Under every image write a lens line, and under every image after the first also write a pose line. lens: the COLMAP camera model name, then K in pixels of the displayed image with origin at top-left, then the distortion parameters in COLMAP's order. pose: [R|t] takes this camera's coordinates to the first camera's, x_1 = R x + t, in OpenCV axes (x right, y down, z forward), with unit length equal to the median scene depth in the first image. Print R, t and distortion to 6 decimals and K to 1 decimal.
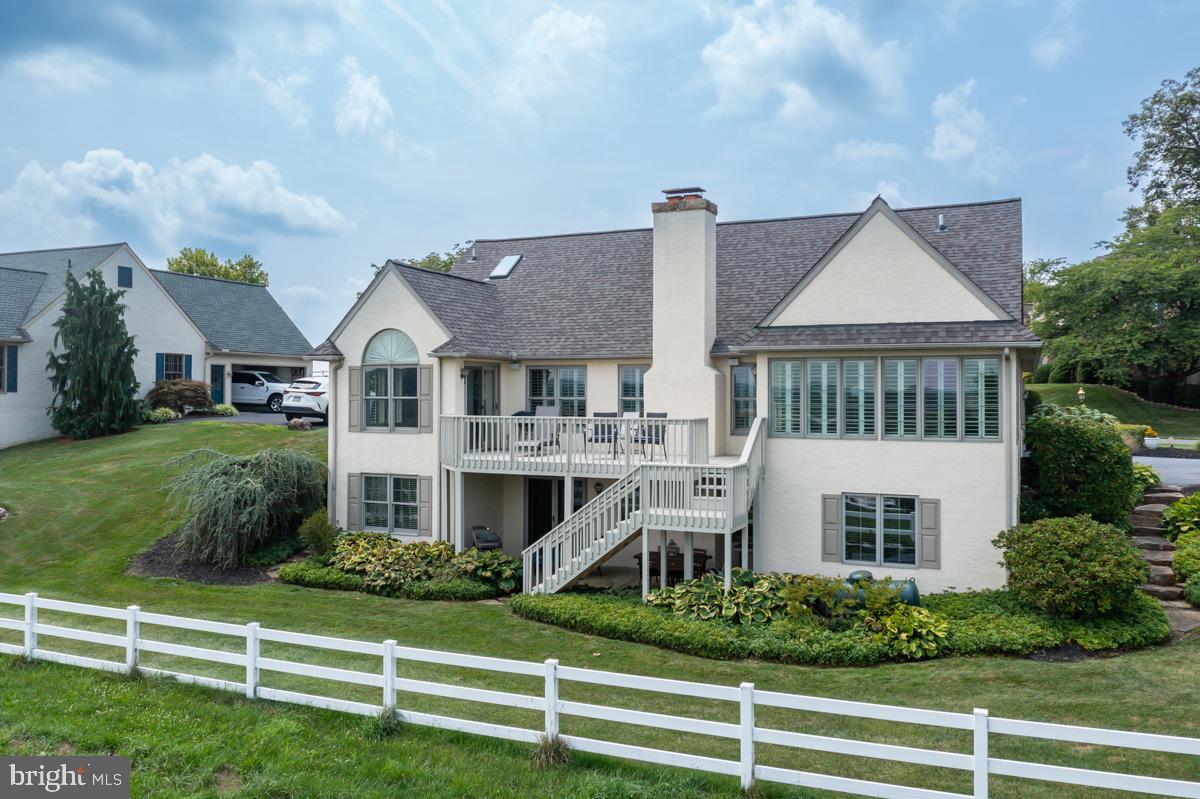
lens RADIAL K [[926.0, 0, 600.0], [0, 926.0, 399.5], [0, 0, 1]] dist [-0.001474, -0.003231]
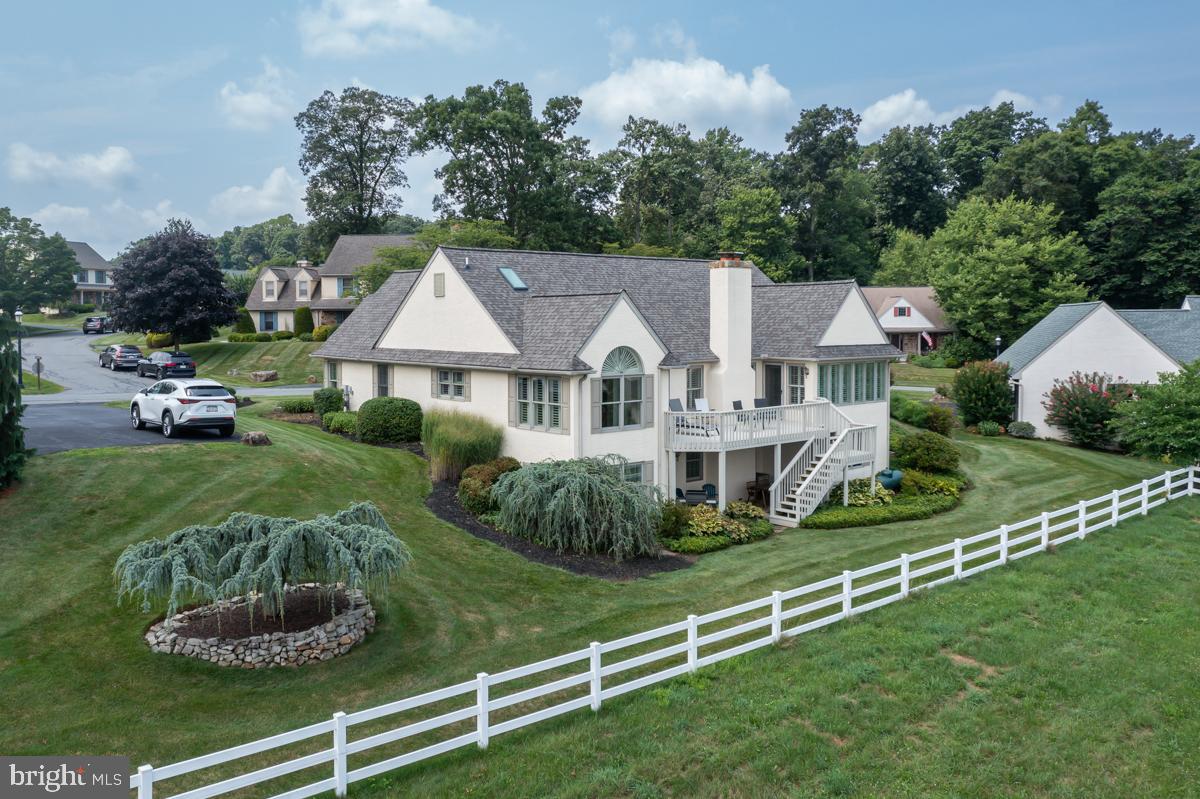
lens RADIAL K [[926.0, 0, 600.0], [0, 926.0, 399.5], [0, 0, 1]] dist [-0.001474, -0.003231]
pose [[0.459400, -0.074259, 0.885120, -1.358878], [0.013814, 0.996976, 0.076474, -0.102404], [-0.888122, -0.022905, 0.459037, 0.471311]]
